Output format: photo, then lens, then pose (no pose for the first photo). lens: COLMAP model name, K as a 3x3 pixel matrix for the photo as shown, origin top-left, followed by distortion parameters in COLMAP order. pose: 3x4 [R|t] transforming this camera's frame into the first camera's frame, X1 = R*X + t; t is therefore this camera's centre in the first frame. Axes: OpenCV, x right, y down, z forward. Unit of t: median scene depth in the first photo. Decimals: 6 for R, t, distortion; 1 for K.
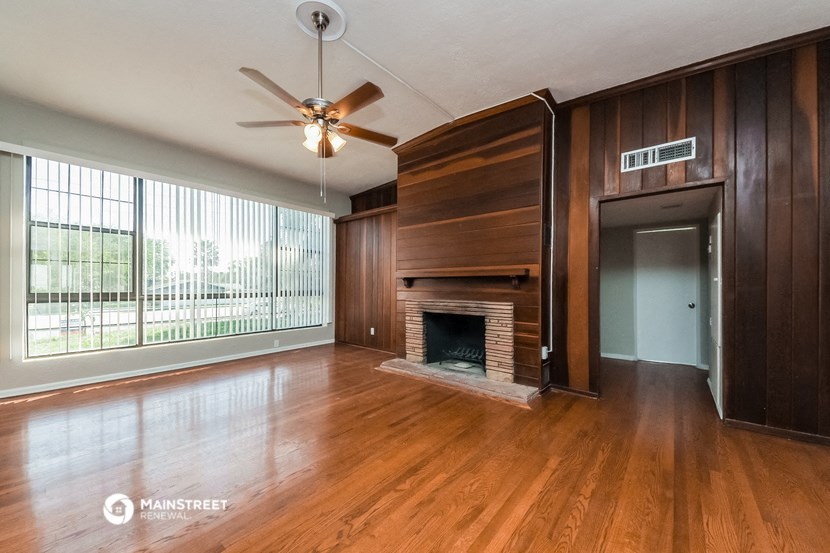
lens RADIAL K [[317.1, 0, 411.9], [0, 317.1, 282.3], [0, 0, 1]] dist [0.002126, -0.000270]
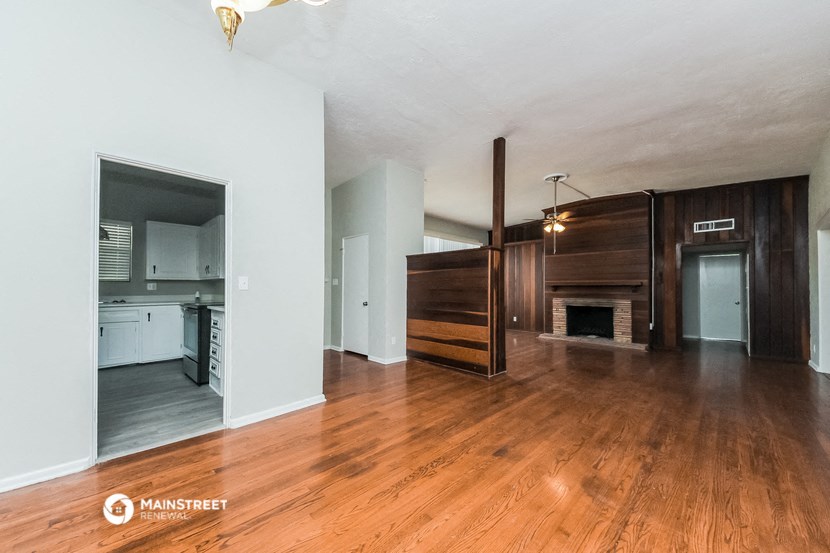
lens RADIAL K [[317.1, 0, 417.7], [0, 317.1, 279.7], [0, 0, 1]] dist [0.002126, -0.000270]
pose [[0.996095, -0.005933, -0.088084, -0.799598], [0.005423, 0.999967, -0.006033, -0.051698], [0.088117, 0.005532, 0.996095, -1.013431]]
